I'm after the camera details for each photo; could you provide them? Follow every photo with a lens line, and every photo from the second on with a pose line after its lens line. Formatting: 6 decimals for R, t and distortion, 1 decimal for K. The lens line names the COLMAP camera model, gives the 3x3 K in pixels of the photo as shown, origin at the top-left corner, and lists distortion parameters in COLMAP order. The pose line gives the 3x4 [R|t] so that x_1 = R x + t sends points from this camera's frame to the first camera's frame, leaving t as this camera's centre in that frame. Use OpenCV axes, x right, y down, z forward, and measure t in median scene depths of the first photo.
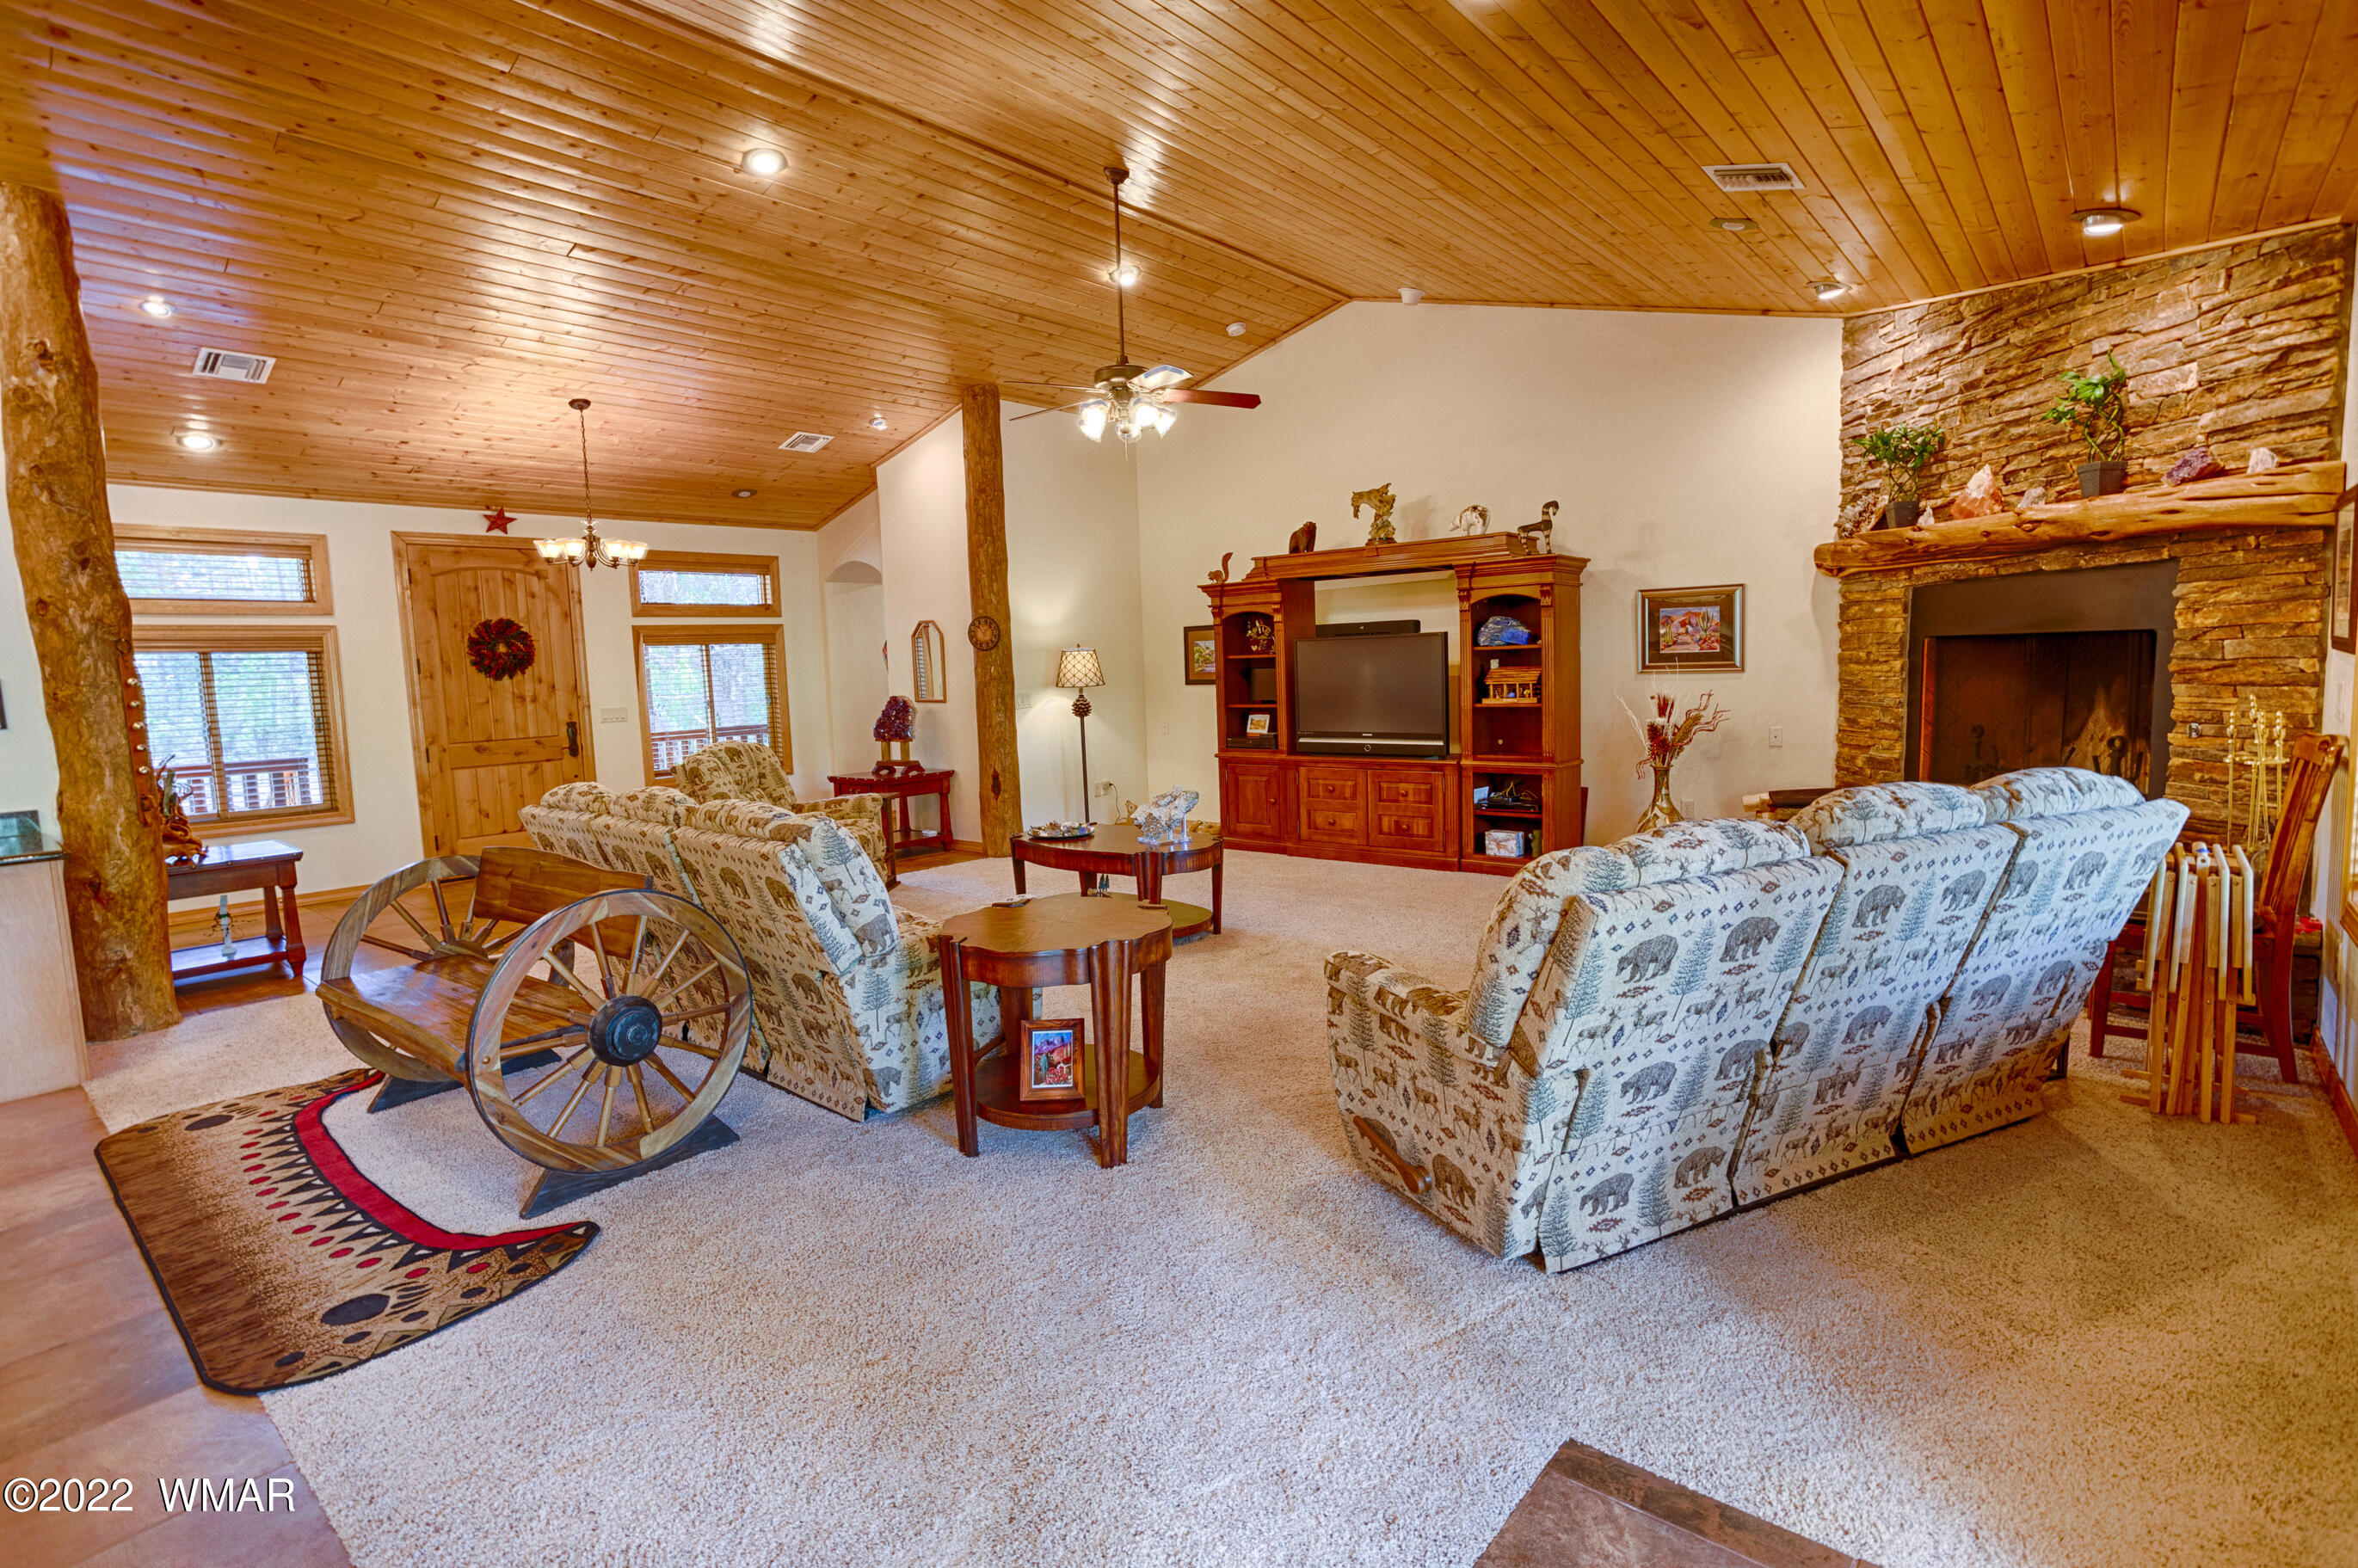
lens RADIAL K [[1112.6, 0, 1199.4], [0, 1112.6, 768.8], [0, 0, 1]] dist [-0.019482, 0.007564]
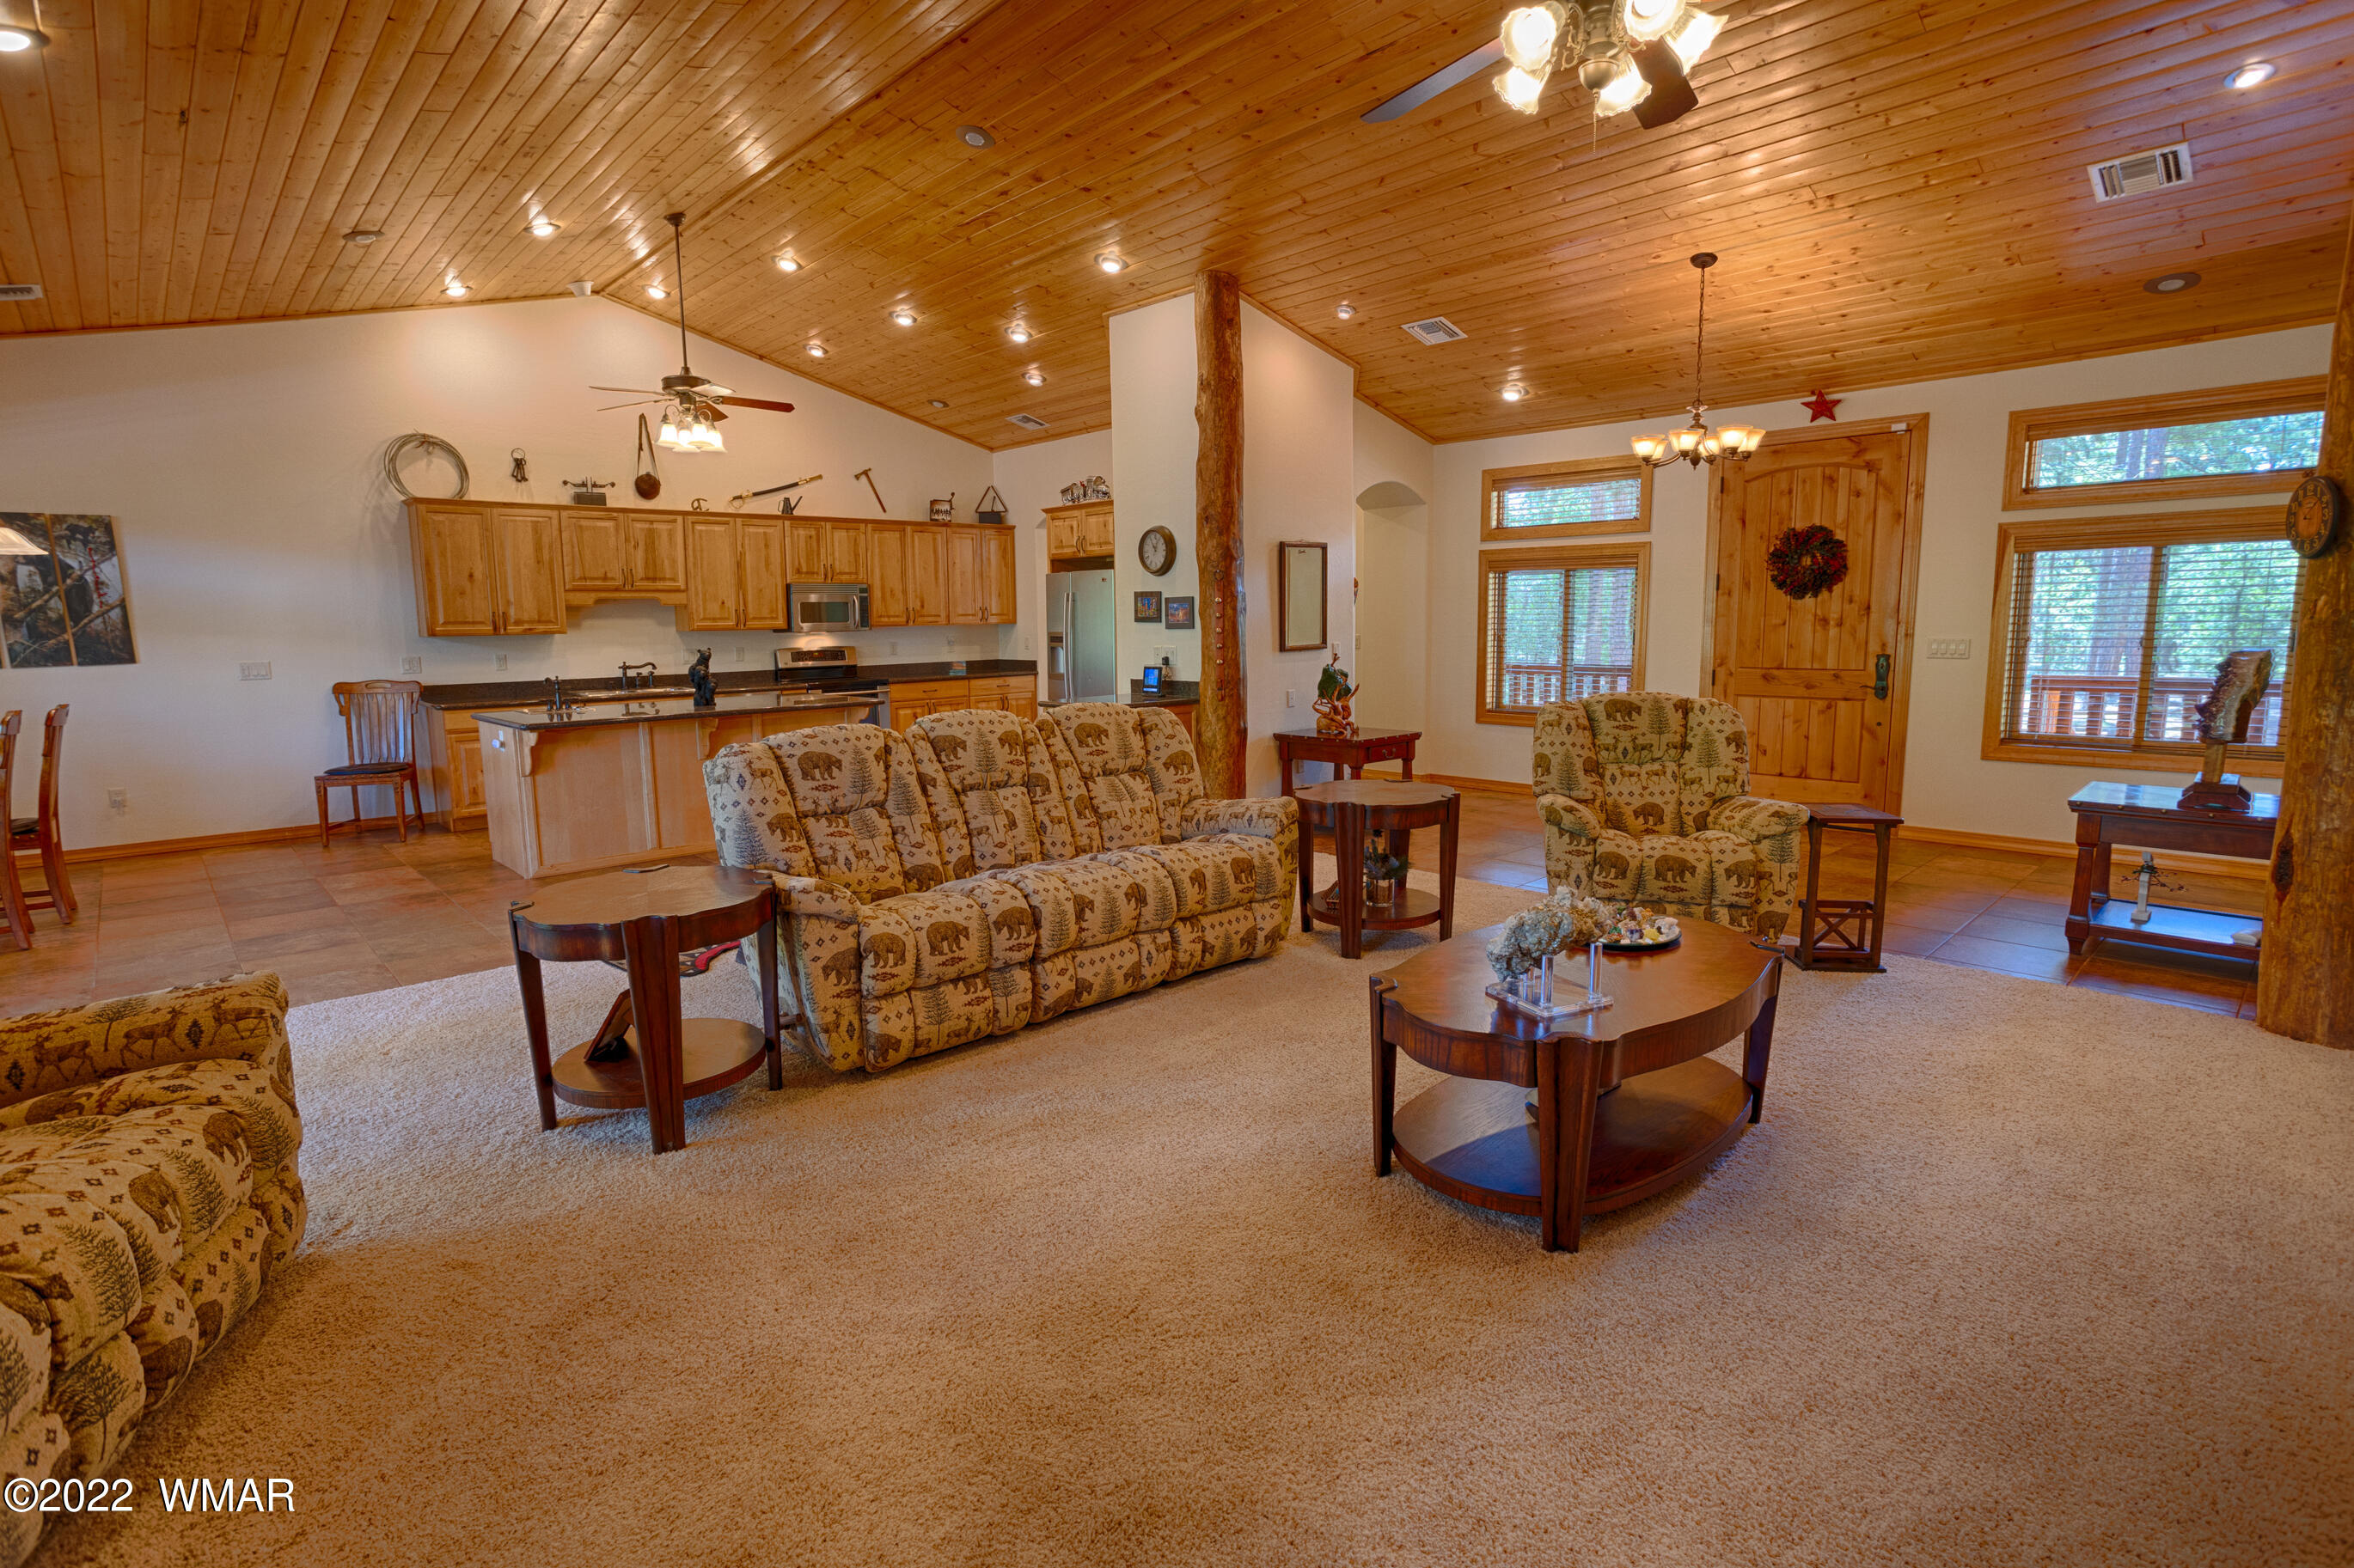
lens RADIAL K [[1110.6, 0, 1143.2], [0, 1110.6, 755.8], [0, 0, 1]] dist [-0.019482, 0.007564]
pose [[-0.147523, 0.161352, -0.975809, 0.342288], [-0.075218, 0.981916, 0.173733, -0.083444], [0.986194, 0.099028, -0.132719, 0.734592]]
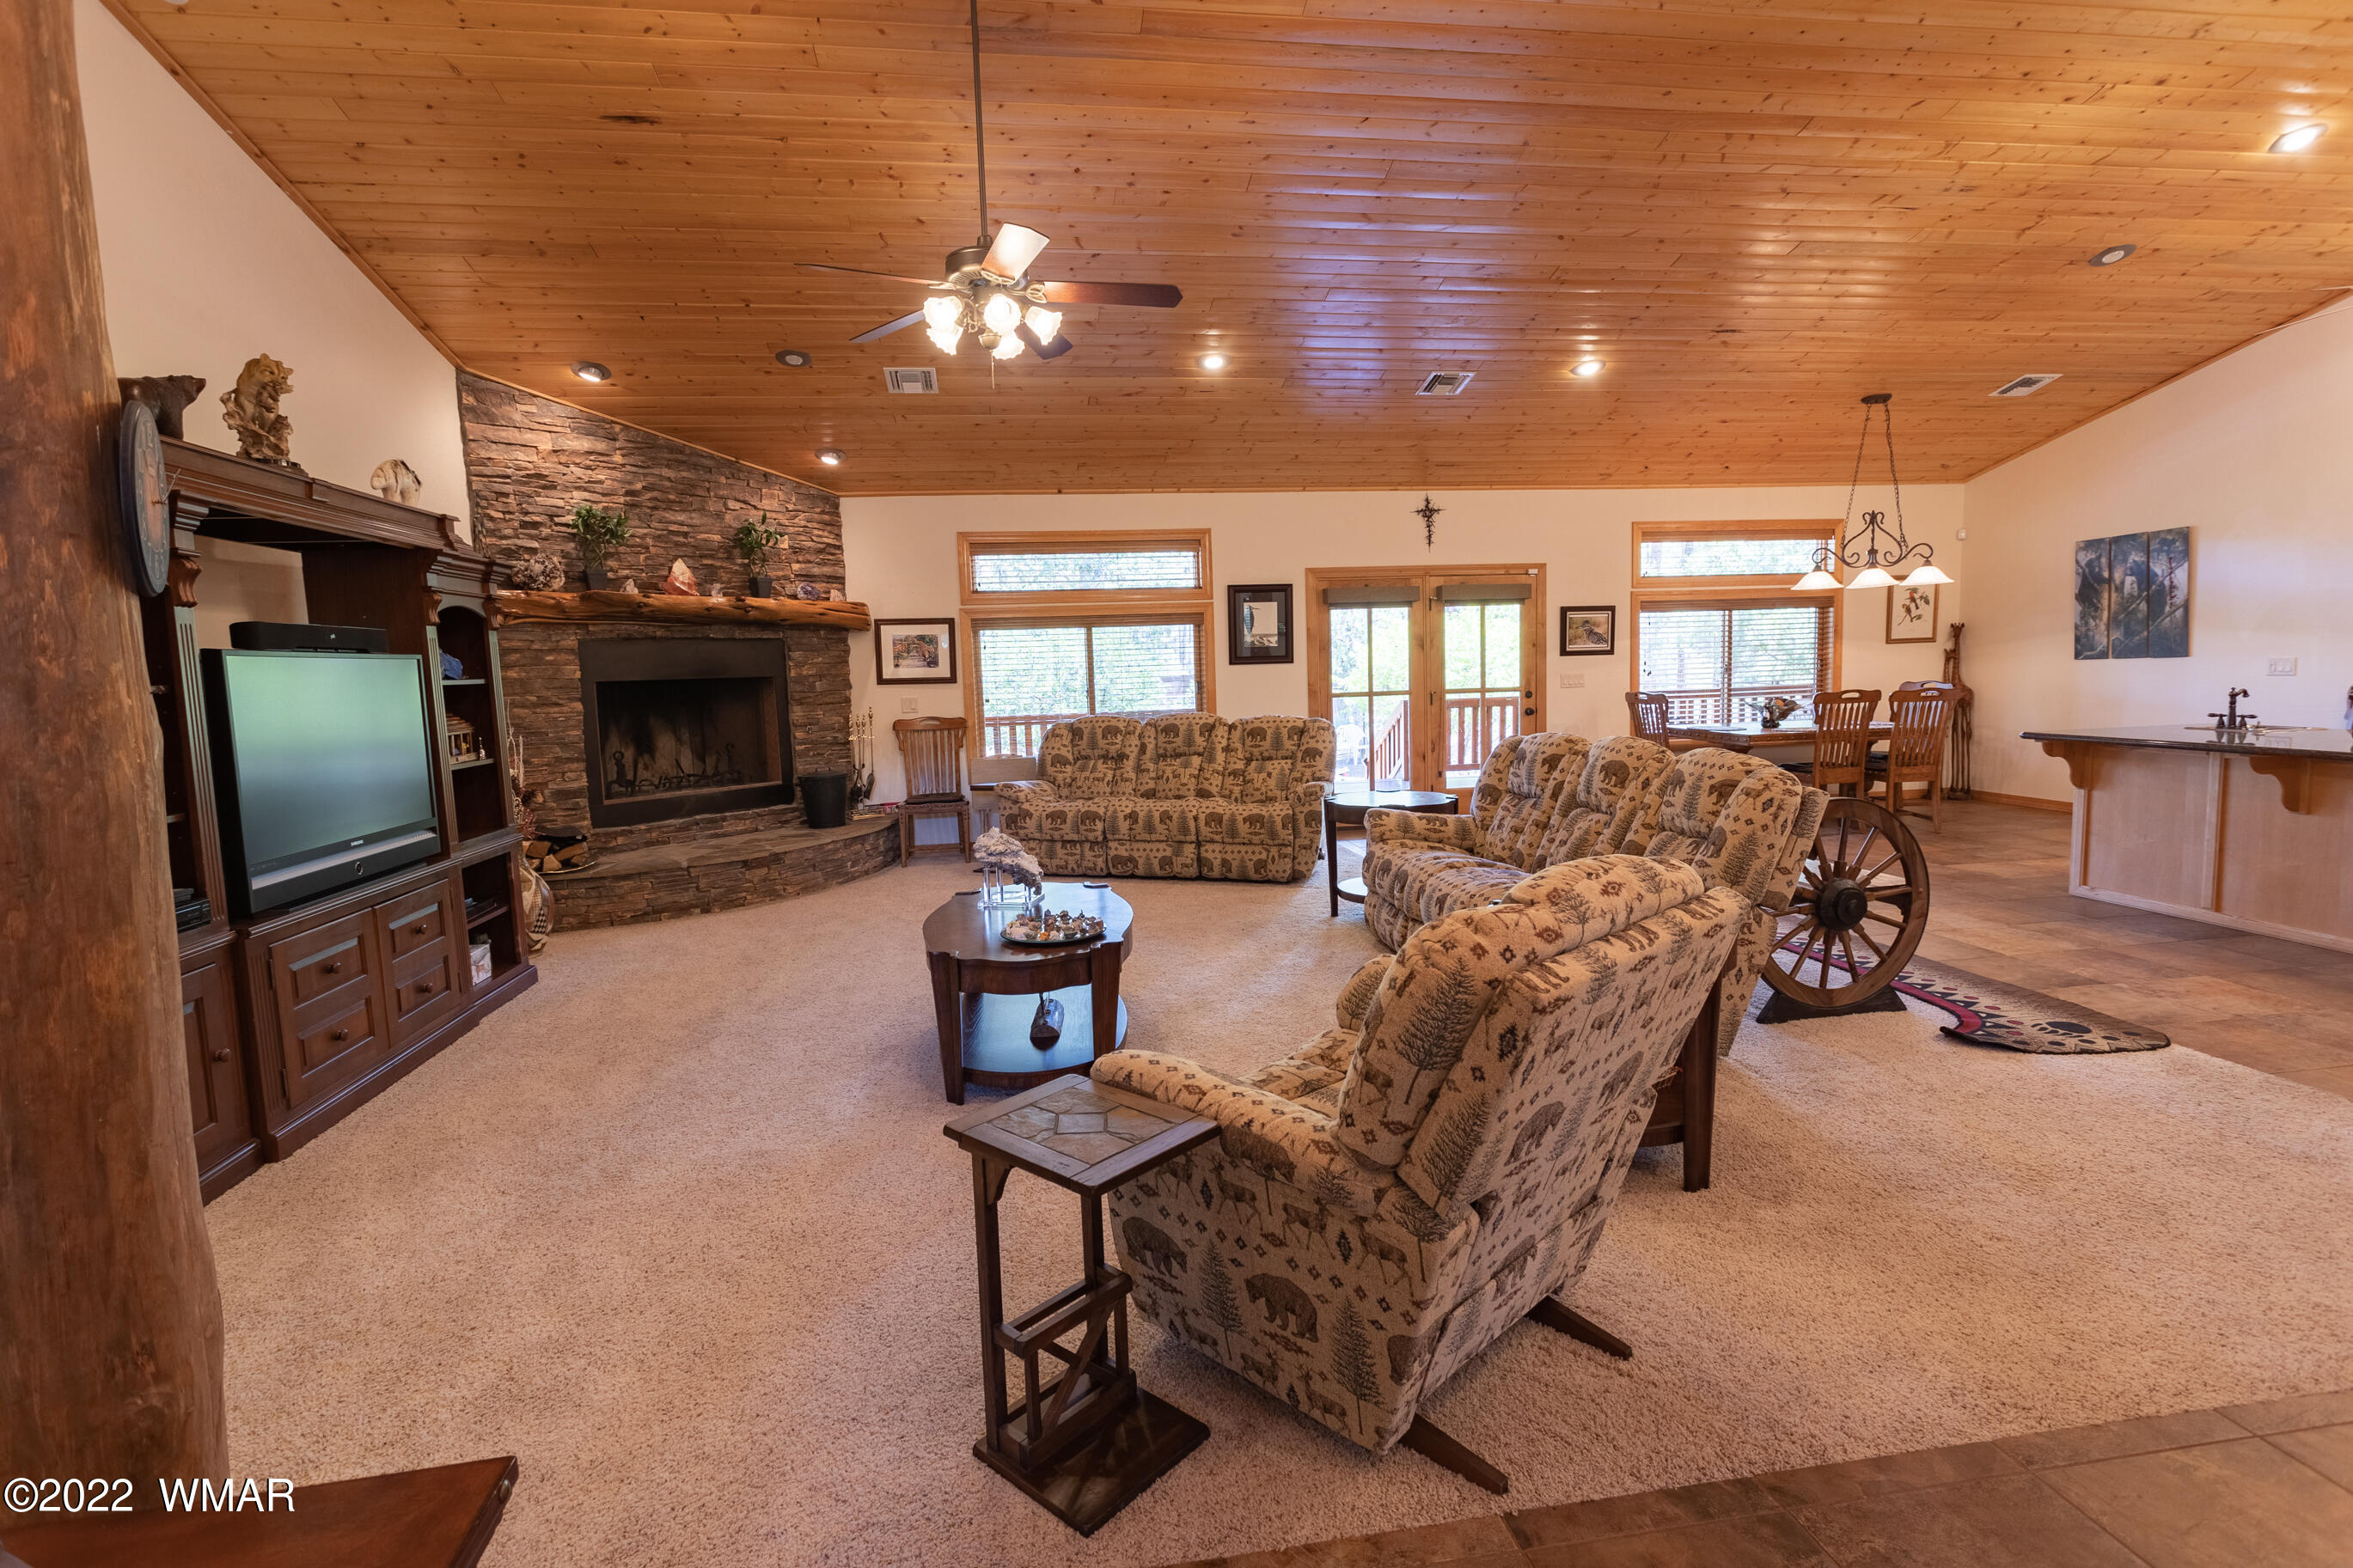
lens RADIAL K [[1110.2, 0, 1146.2], [0, 1110.2, 780.0], [0, 0, 1]] dist [-0.019482, 0.007564]
pose [[-0.724476, -0.012147, 0.689193, -0.522679], [0.124899, 0.980981, 0.148583, -0.099854], [-0.677890, 0.193724, -0.709180, 1.236573]]
